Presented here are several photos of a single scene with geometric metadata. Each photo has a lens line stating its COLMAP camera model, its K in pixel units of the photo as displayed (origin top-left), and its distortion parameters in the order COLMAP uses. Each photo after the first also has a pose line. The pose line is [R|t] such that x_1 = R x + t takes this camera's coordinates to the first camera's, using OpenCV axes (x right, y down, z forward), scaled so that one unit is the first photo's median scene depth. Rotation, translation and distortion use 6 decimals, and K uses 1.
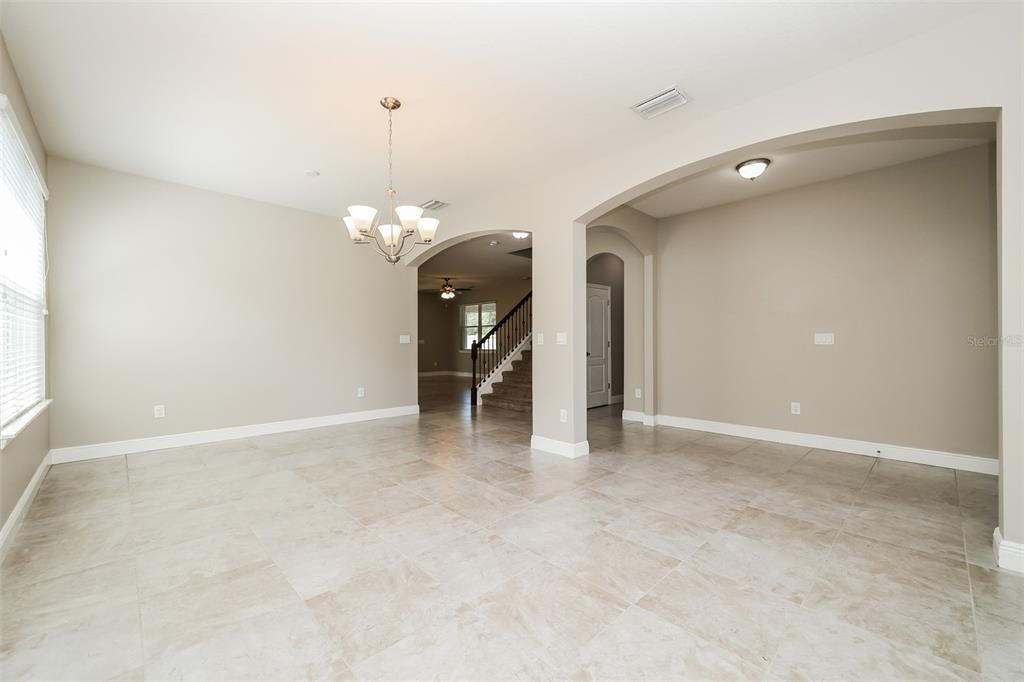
lens RADIAL K [[412.3, 0, 512.0], [0, 412.3, 341.0], [0, 0, 1]] dist [0.001240, -0.000022]
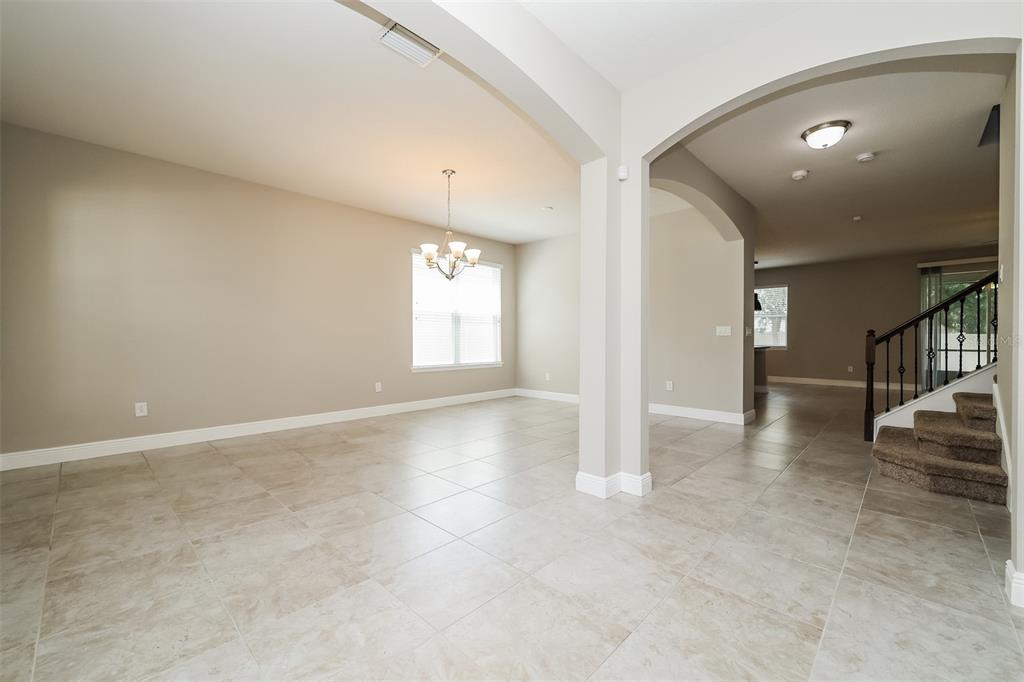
lens RADIAL K [[412.3, 0, 512.0], [0, 412.3, 341.0], [0, 0, 1]] dist [0.001240, -0.000022]
pose [[0.038626, 0.009962, -0.999204, 1.196448], [0.001251, 0.999949, 0.010018, 0.014400], [0.999253, -0.001637, 0.038612, 1.163716]]
